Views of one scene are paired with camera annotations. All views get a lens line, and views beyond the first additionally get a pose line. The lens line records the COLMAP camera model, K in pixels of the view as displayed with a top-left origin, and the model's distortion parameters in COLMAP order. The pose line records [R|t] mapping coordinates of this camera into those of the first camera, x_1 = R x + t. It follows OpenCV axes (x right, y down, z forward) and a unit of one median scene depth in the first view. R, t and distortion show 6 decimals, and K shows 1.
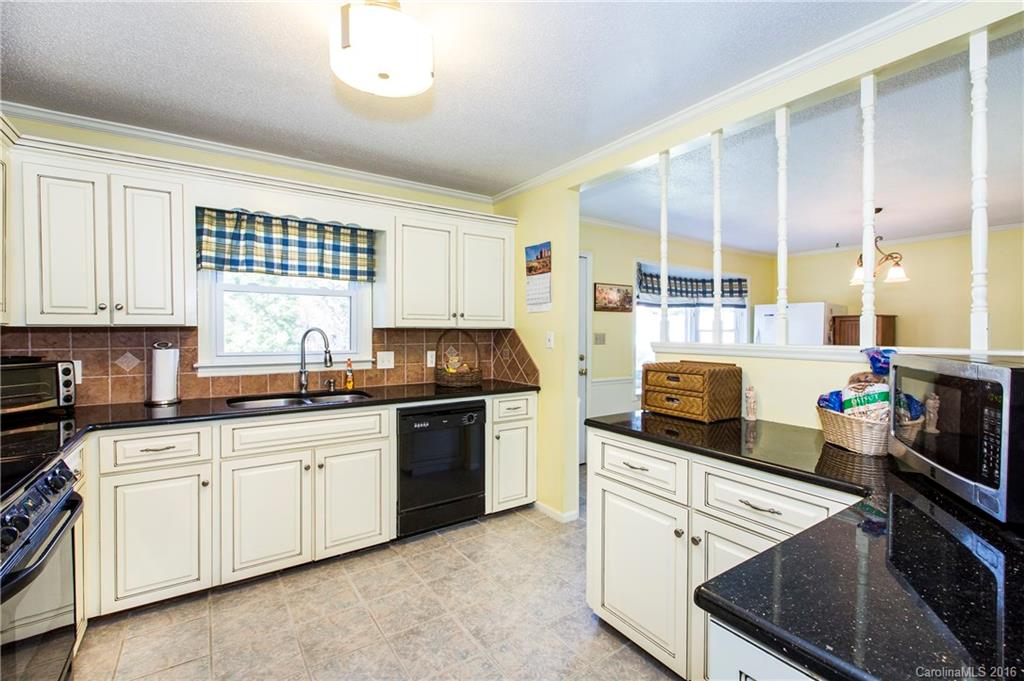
lens RADIAL K [[457.8, 0, 509.0], [0, 457.8, 337.5], [0, 0, 1]] dist [-0.004867, -0.000163]
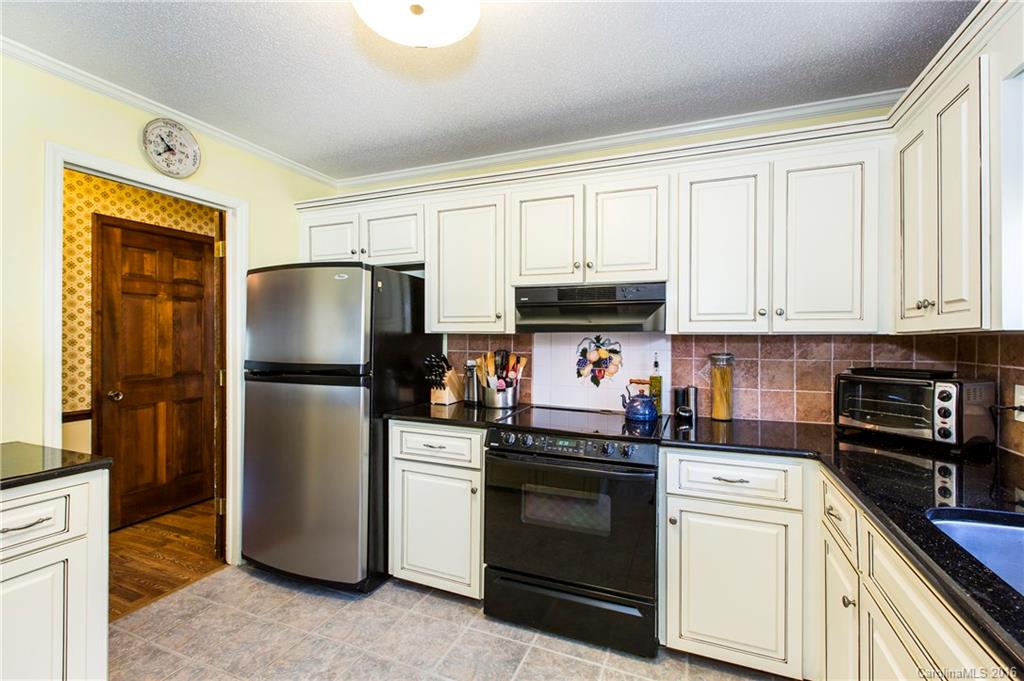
lens RADIAL K [[457.8, 0, 508.8], [0, 457.8, 337.1], [0, 0, 1]] dist [-0.004867, -0.000163]
pose [[-0.840994, -0.004432, -0.541027, 0.018968], [-0.013497, 0.999827, 0.012790, -0.021315], [0.540877, 0.018058, -0.840908, 1.314809]]
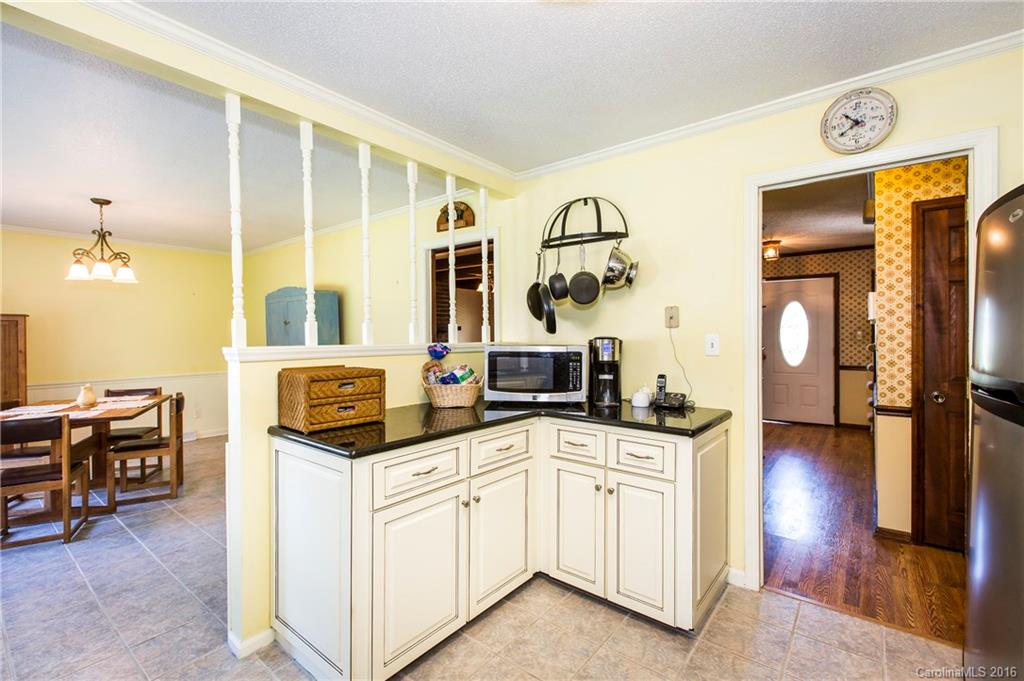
lens RADIAL K [[457.8, 0, 516.2], [0, 457.8, 336.7], [0, 0, 1]] dist [-0.004867, -0.000163]
pose [[-0.304745, -0.007800, 0.952402, -0.610893], [0.018100, 0.999738, 0.013979, -0.013219], [-0.952262, 0.021498, -0.304524, 0.951229]]
